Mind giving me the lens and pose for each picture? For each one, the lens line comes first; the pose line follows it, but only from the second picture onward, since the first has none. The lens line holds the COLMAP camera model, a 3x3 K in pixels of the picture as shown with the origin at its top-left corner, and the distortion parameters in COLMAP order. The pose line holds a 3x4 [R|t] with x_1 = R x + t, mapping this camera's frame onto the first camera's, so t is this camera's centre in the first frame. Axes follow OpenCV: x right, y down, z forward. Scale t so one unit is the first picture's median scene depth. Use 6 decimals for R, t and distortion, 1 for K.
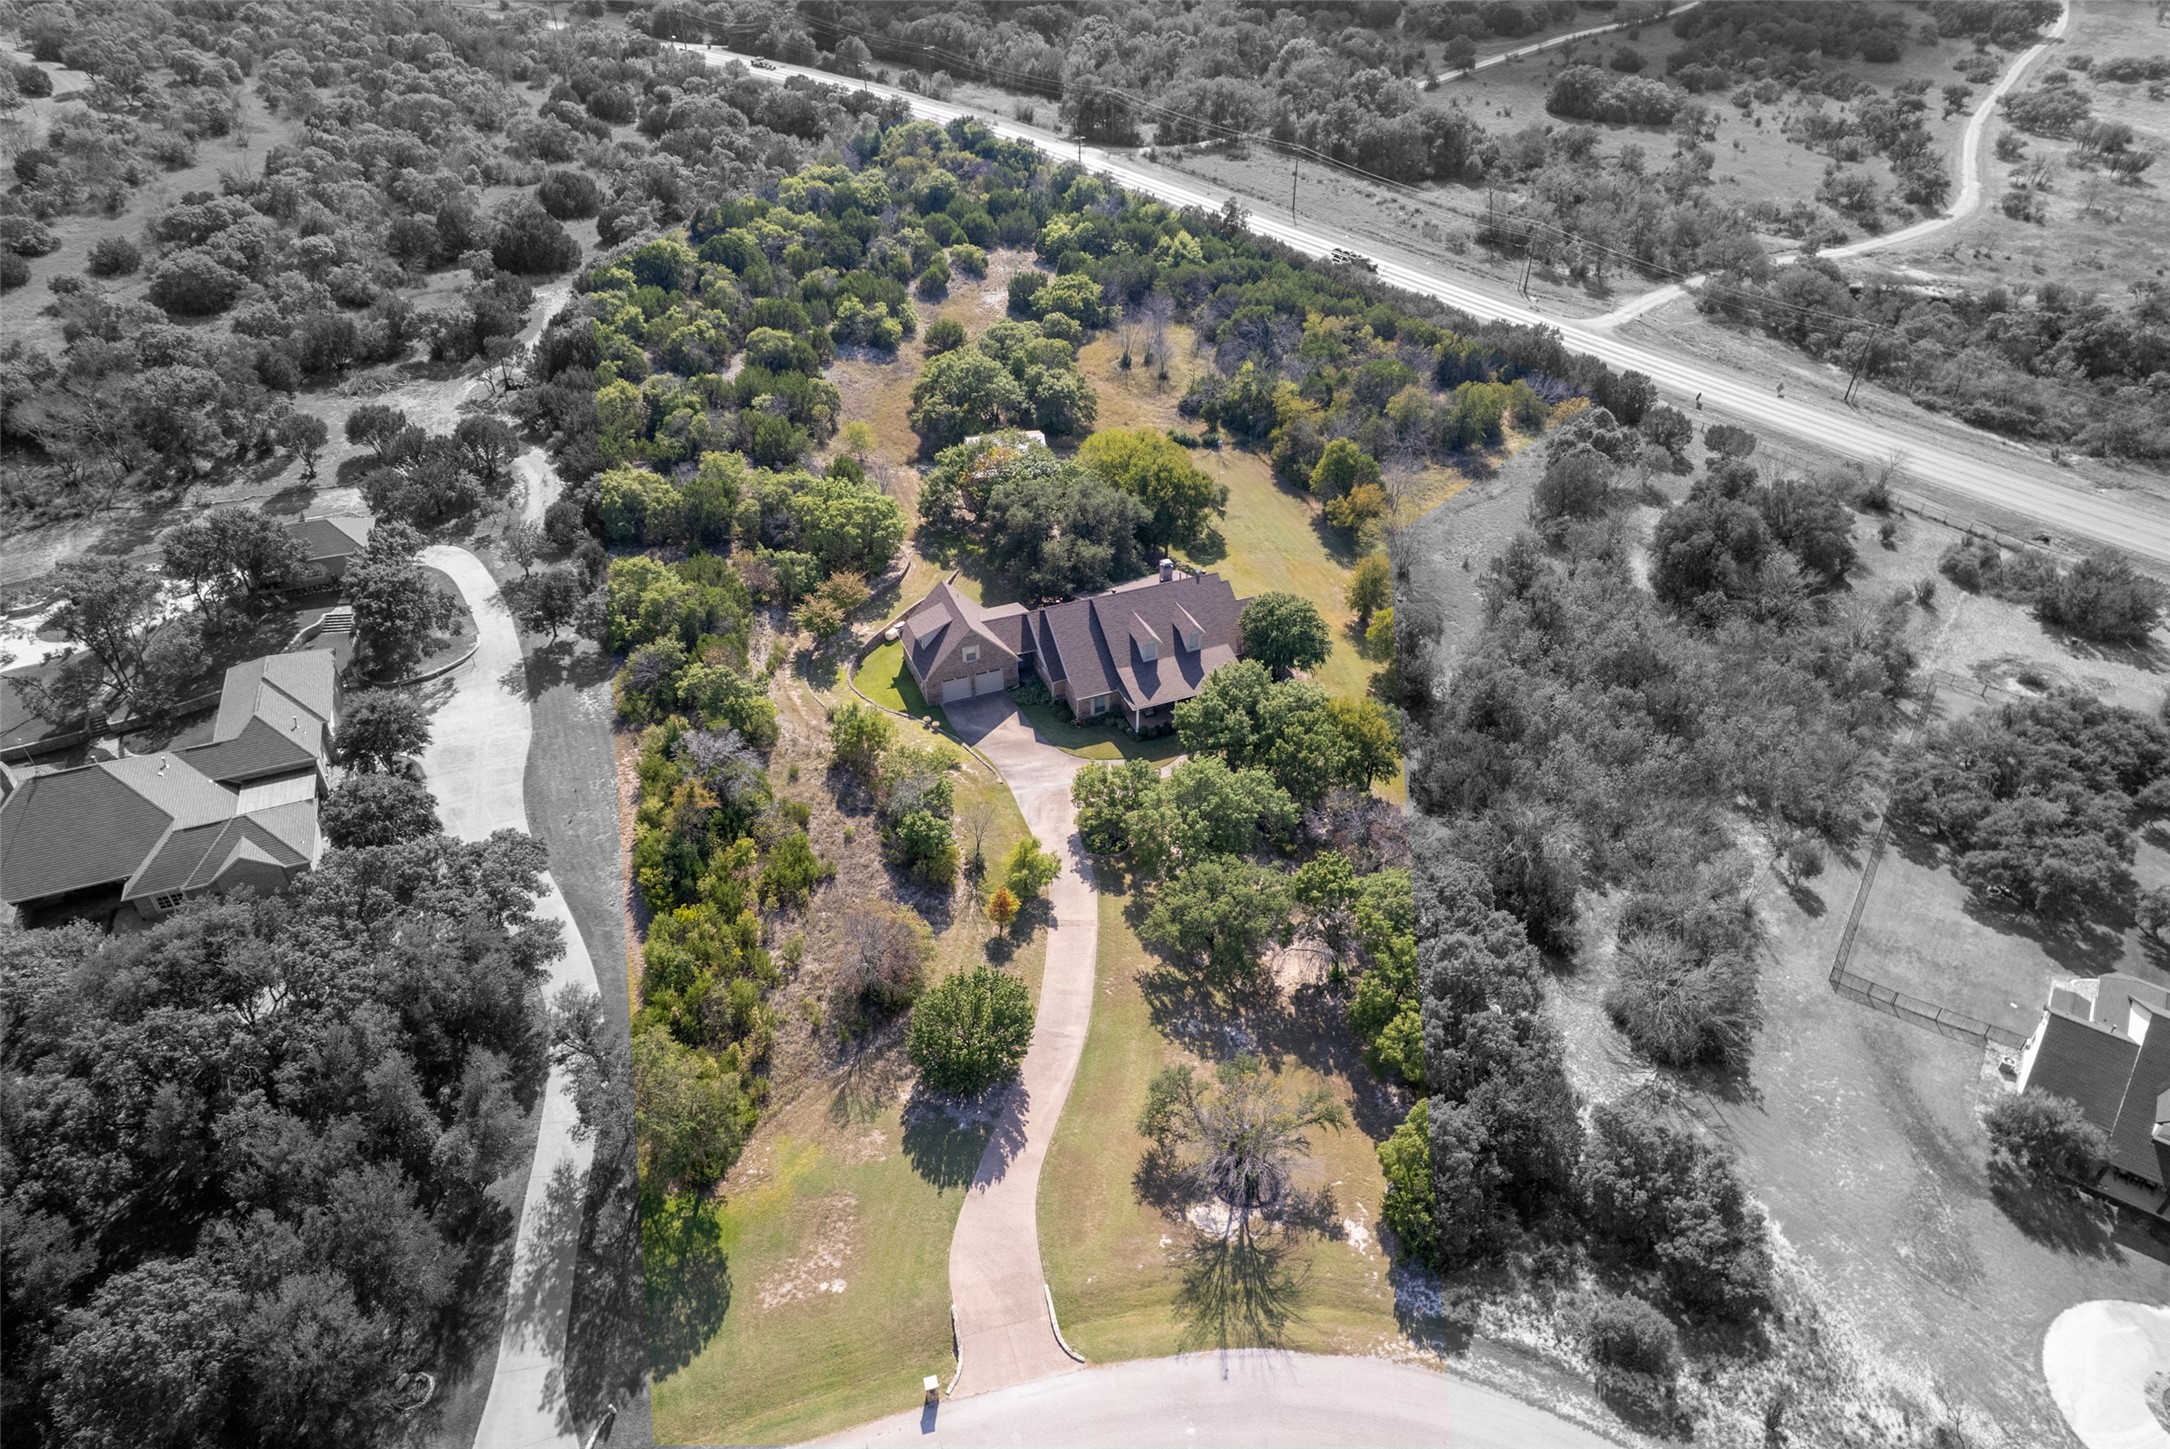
lens RADIAL K [[1400.6, 0, 1085.0], [0, 1400.6, 724.5], [0, 0, 1]] dist [-0.041803, 0.038922]
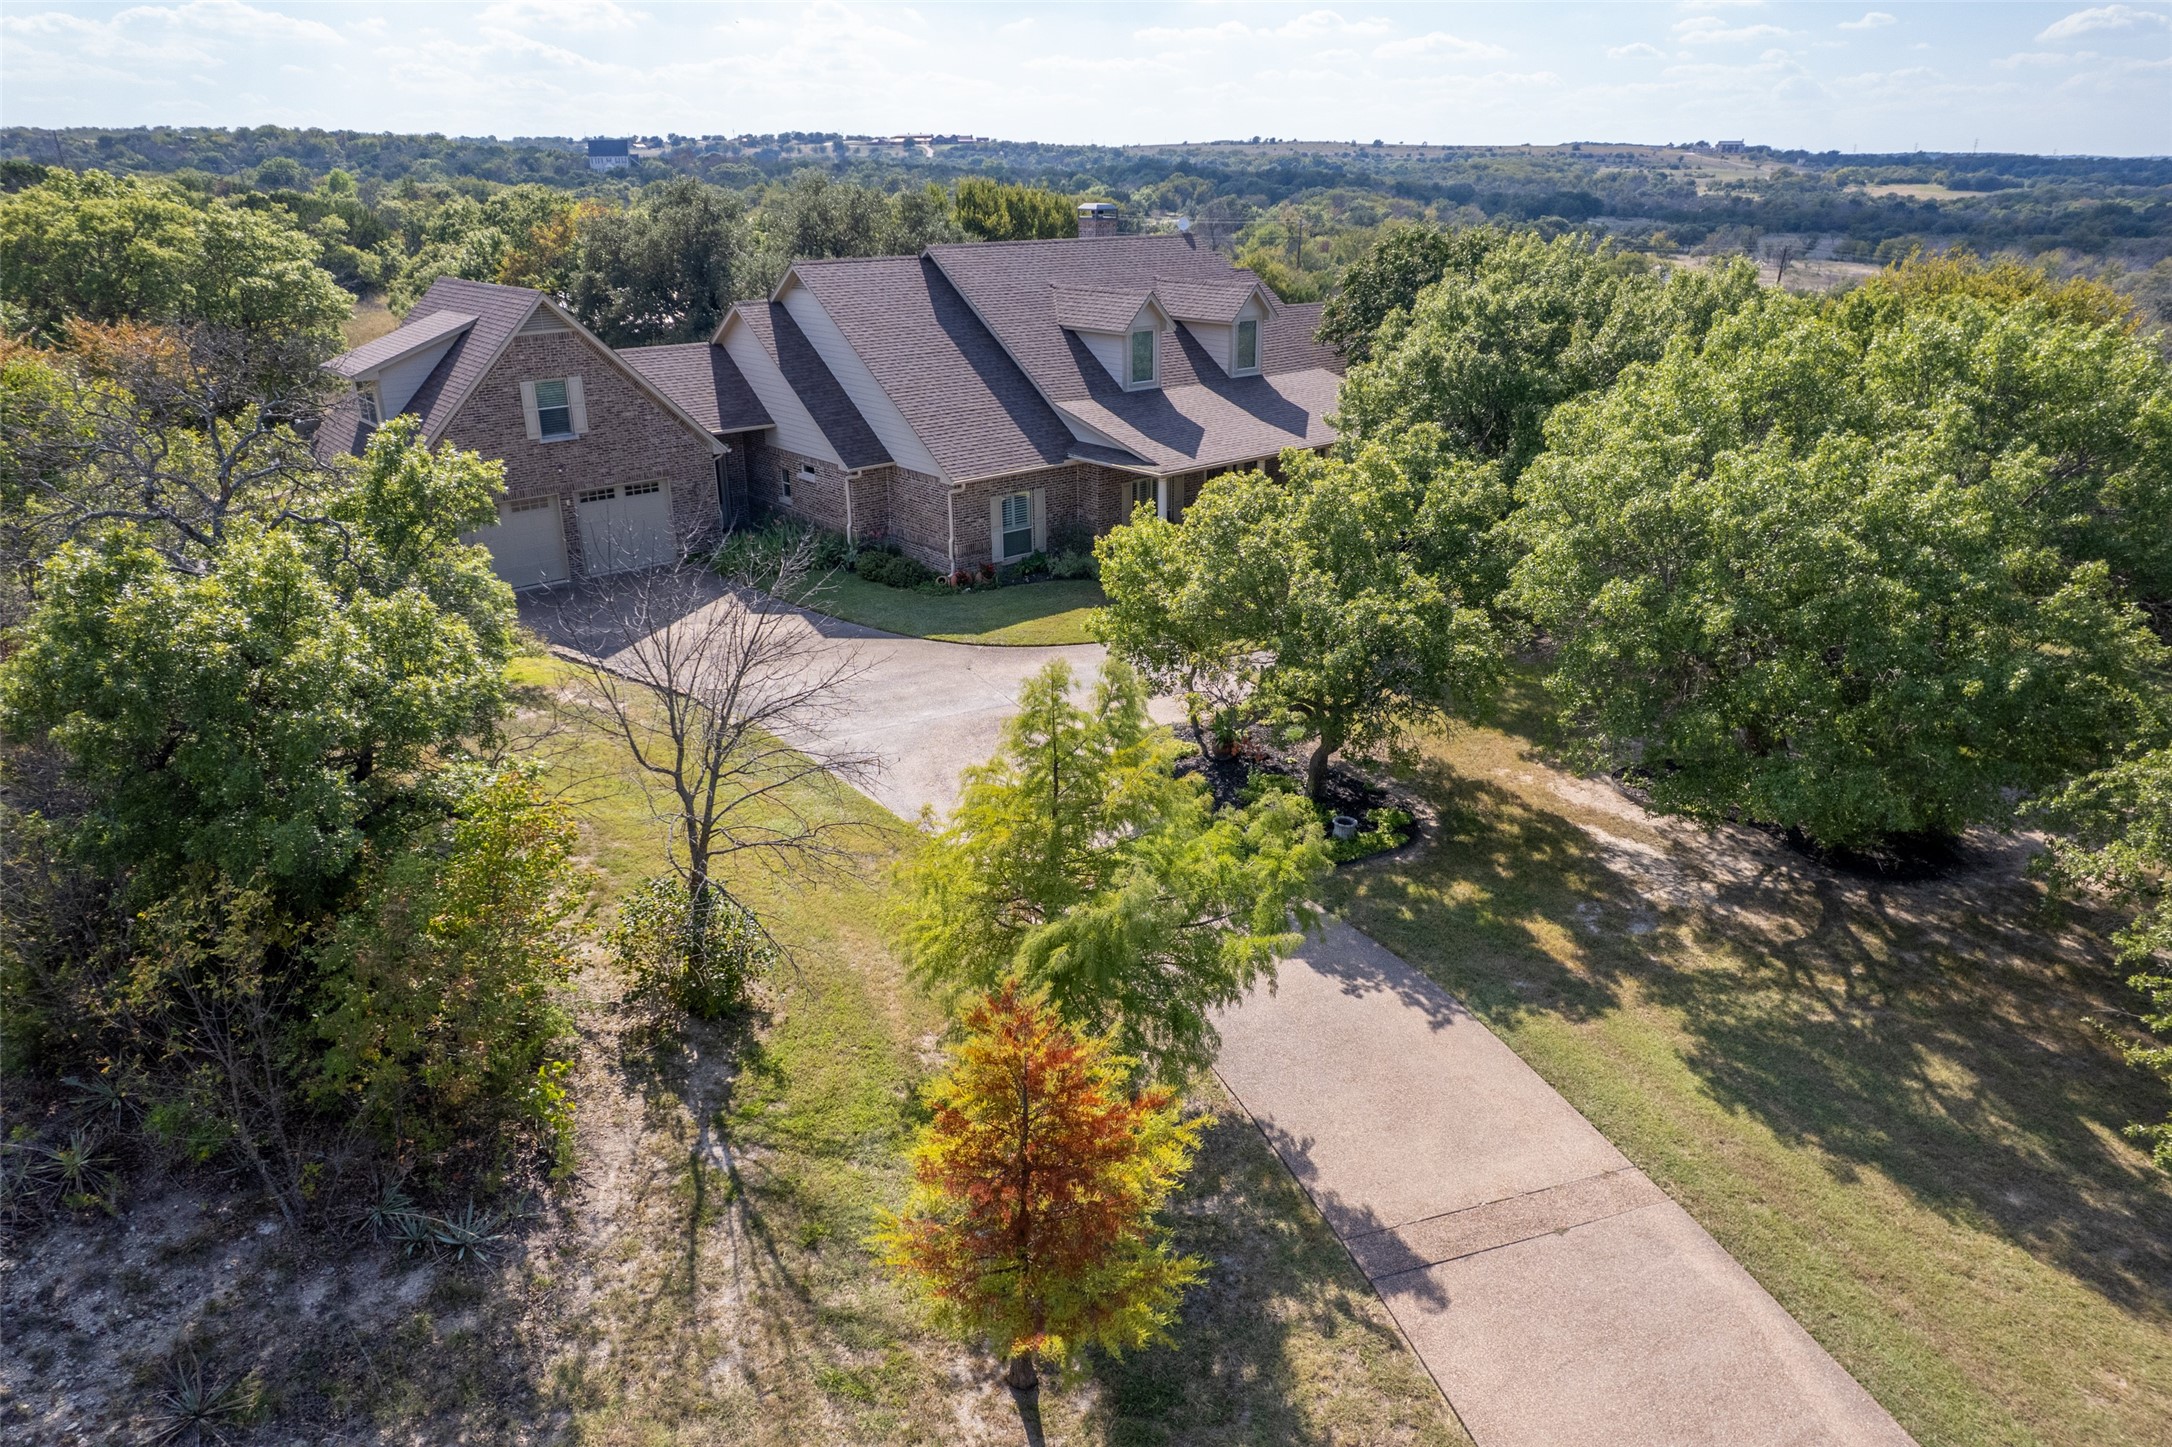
lens RADIAL K [[1401.8, 0, 1086.0], [0, 1401.8, 723.5], [0, 0, 1]] dist [-0.041803, 0.038922]
pose [[0.951686, -0.118245, 0.283395, -0.074734], [0.185540, 0.956799, -0.223854, 0.110339], [-0.244682, 0.265620, 0.932511, 0.813554]]
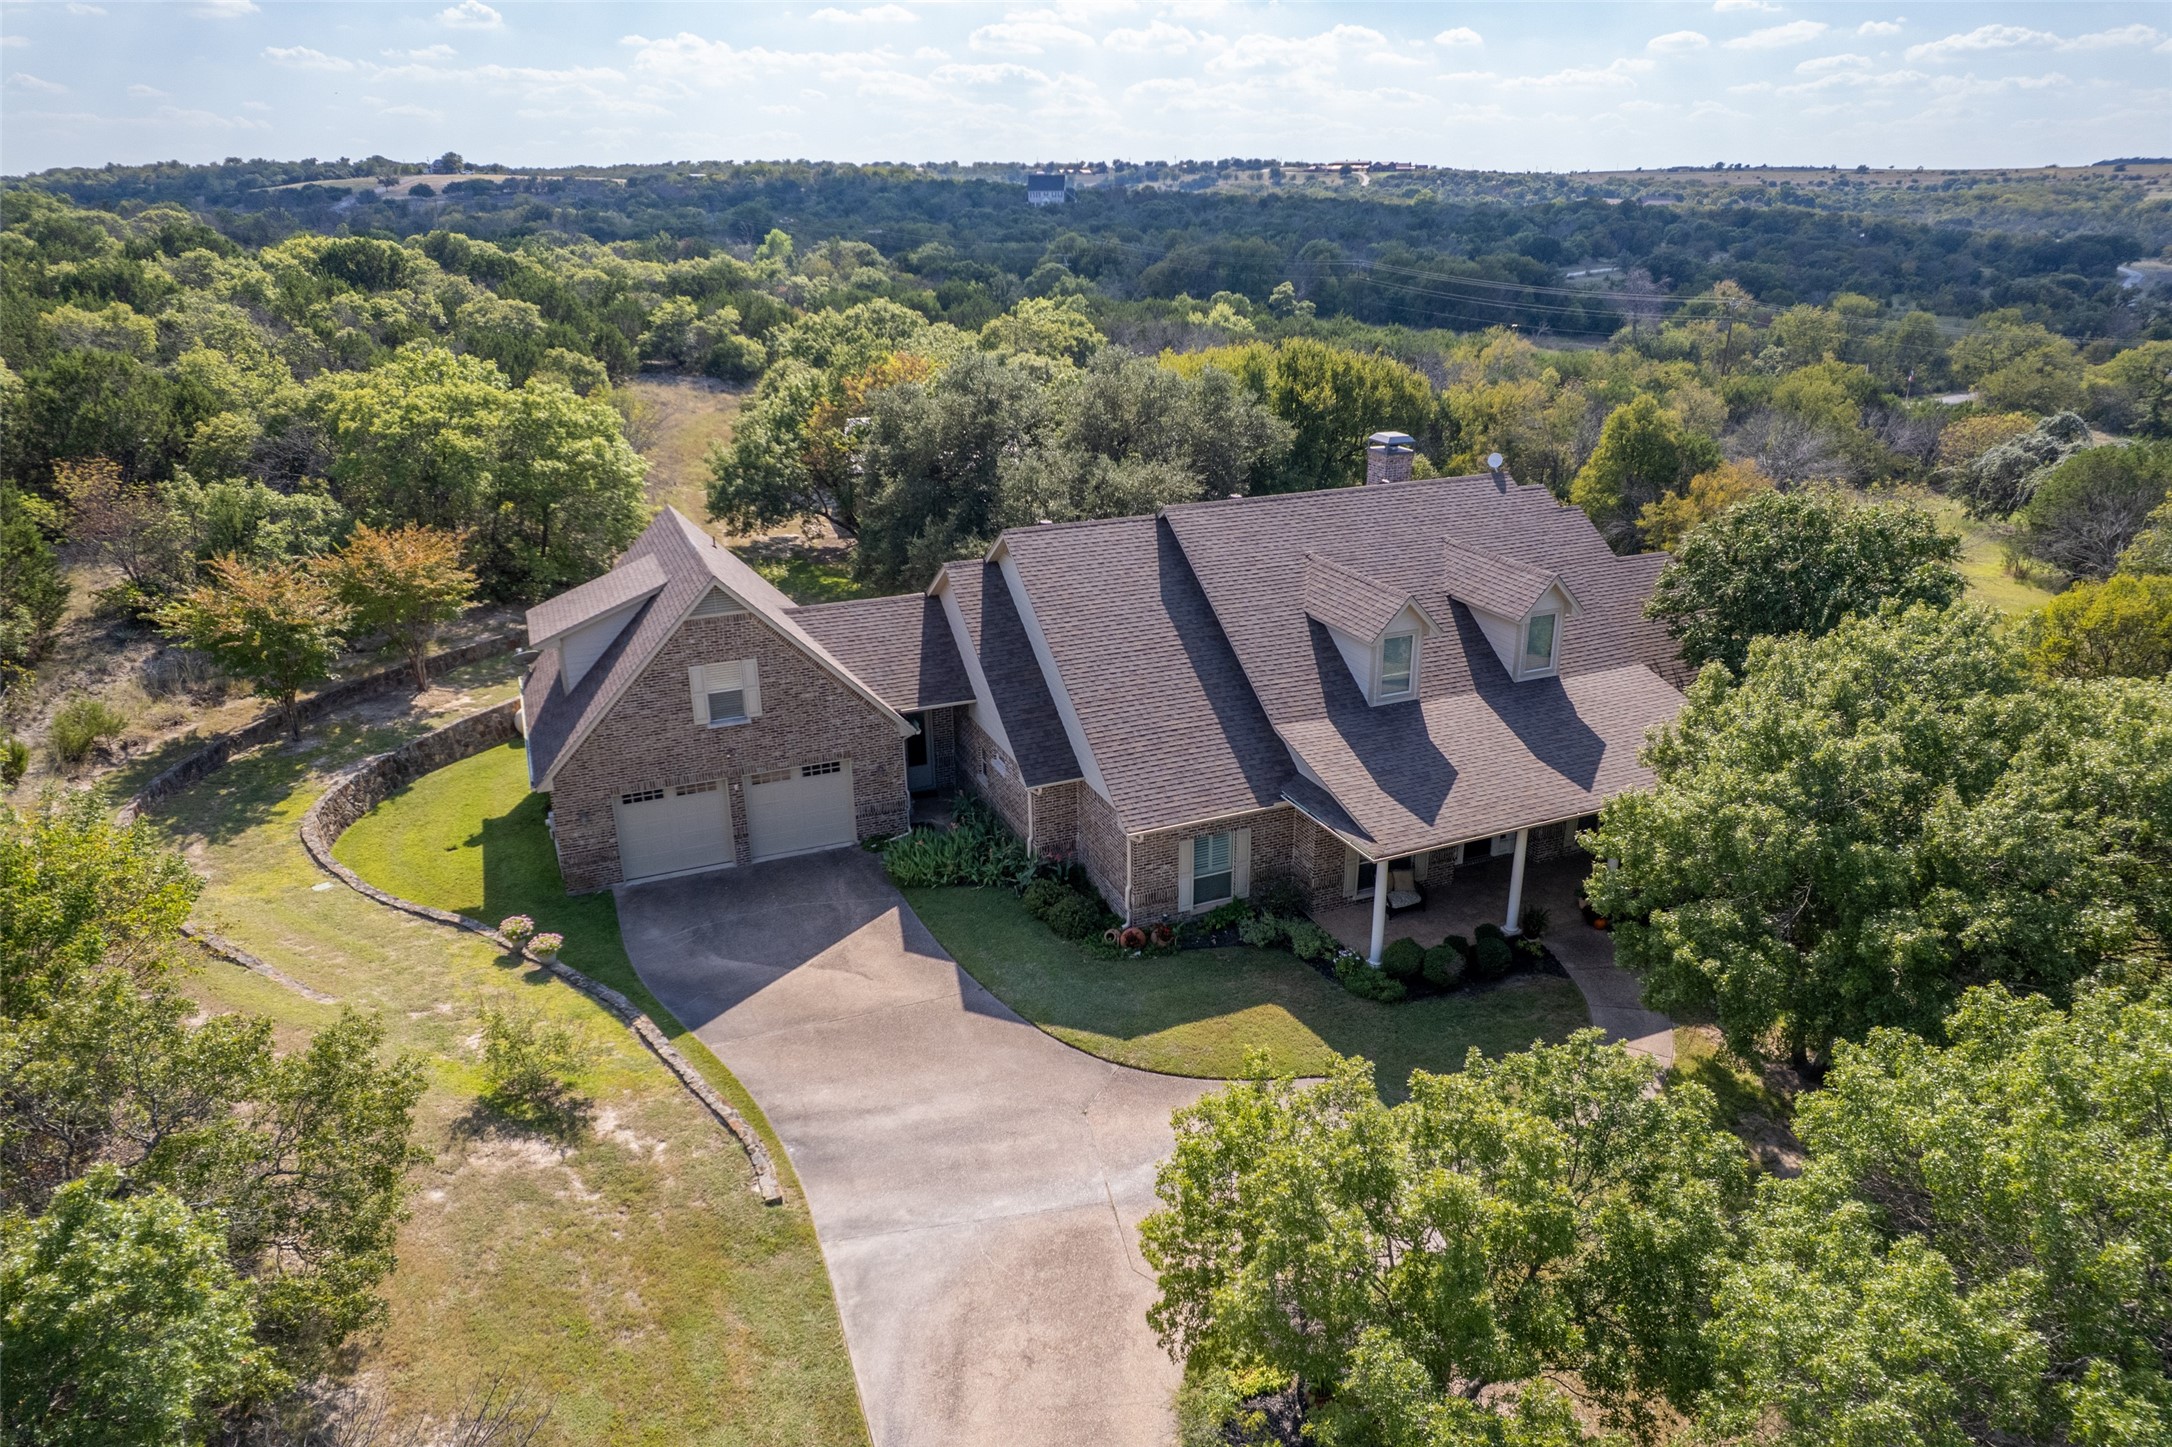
lens RADIAL K [[1402.6, 0, 1086.0], [0, 1402.6, 723.5], [0, 0, 1]] dist [-0.053307, 0.038563]
pose [[0.999743, -0.015898, 0.016135, -0.018790], [0.019602, 0.964169, -0.264563, 0.031410], [-0.011351, 0.264811, 0.964234, 0.837553]]
